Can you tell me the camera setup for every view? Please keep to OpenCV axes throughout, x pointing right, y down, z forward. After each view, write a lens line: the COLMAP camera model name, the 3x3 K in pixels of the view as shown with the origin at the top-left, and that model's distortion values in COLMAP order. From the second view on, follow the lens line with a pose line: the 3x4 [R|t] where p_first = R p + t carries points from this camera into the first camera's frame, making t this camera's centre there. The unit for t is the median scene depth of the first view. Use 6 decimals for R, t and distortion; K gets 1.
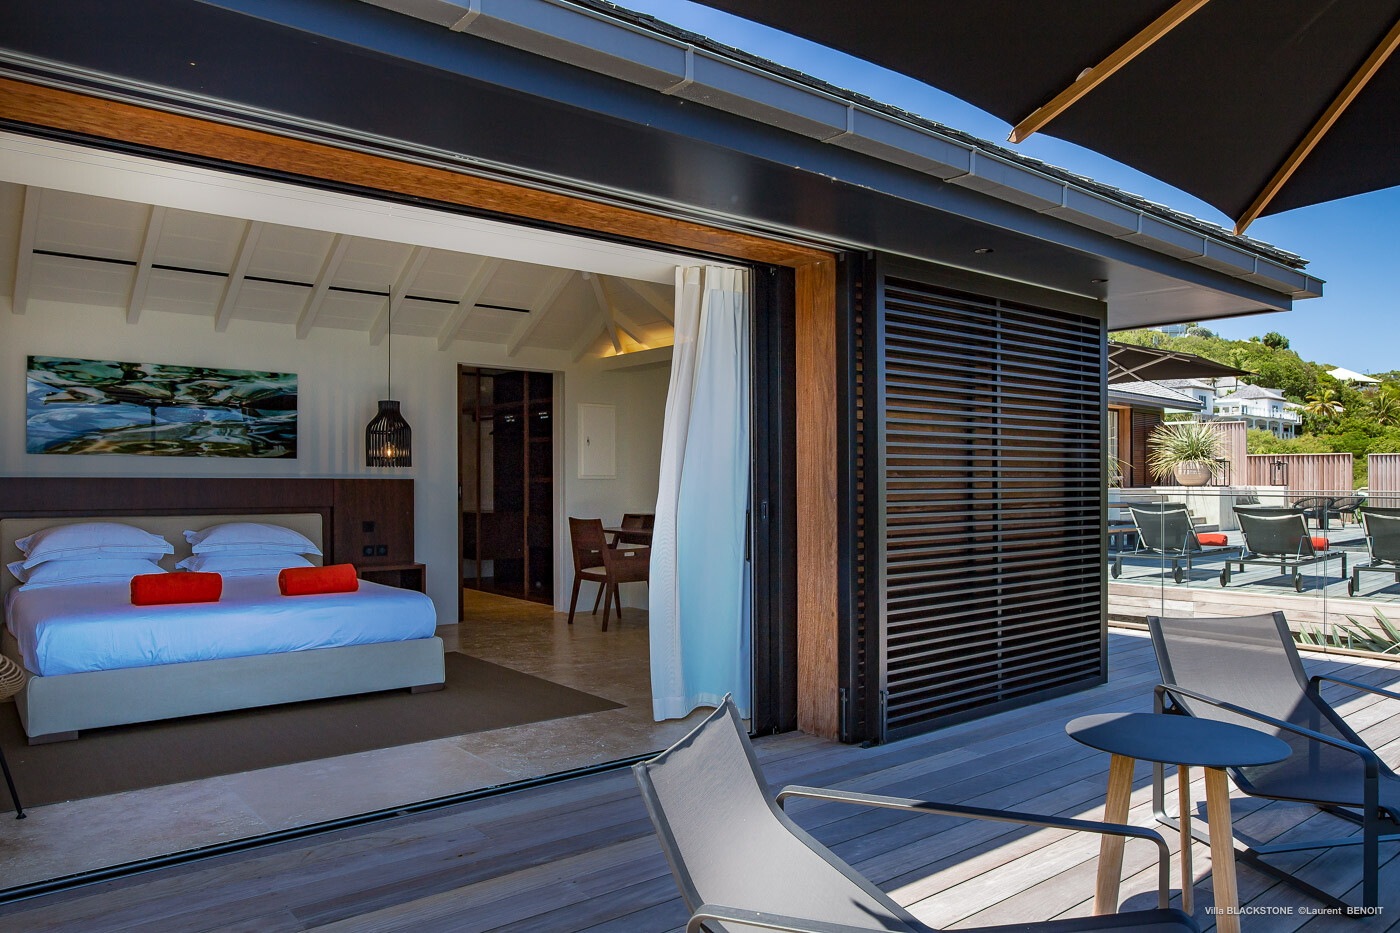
lens RADIAL K [[986.0, 0, 694.9], [0, 986.0, 464.9], [0, 0, 1]] dist [-0.007239, -0.000931]
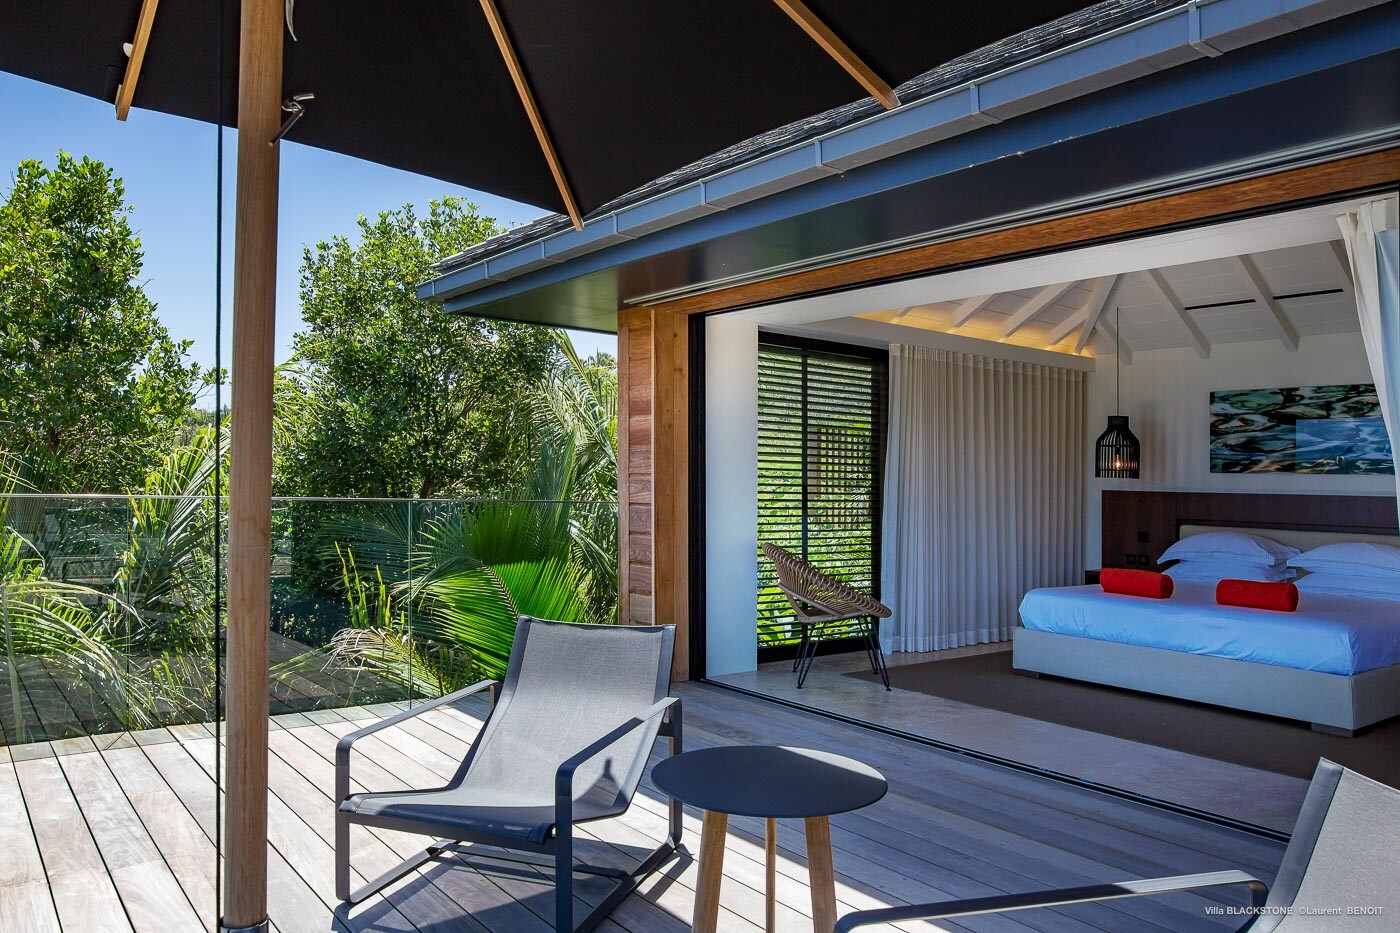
lens RADIAL K [[986.0, 0, 694.4], [0, 986.0, 471.1], [0, 0, 1]] dist [-0.007239, -0.000931]
pose [[-0.000942, -0.015623, -0.999878, 0.516039], [-0.009168, 0.999836, -0.015613, 0.010472], [0.999958, 0.009153, -0.001085, 0.355872]]
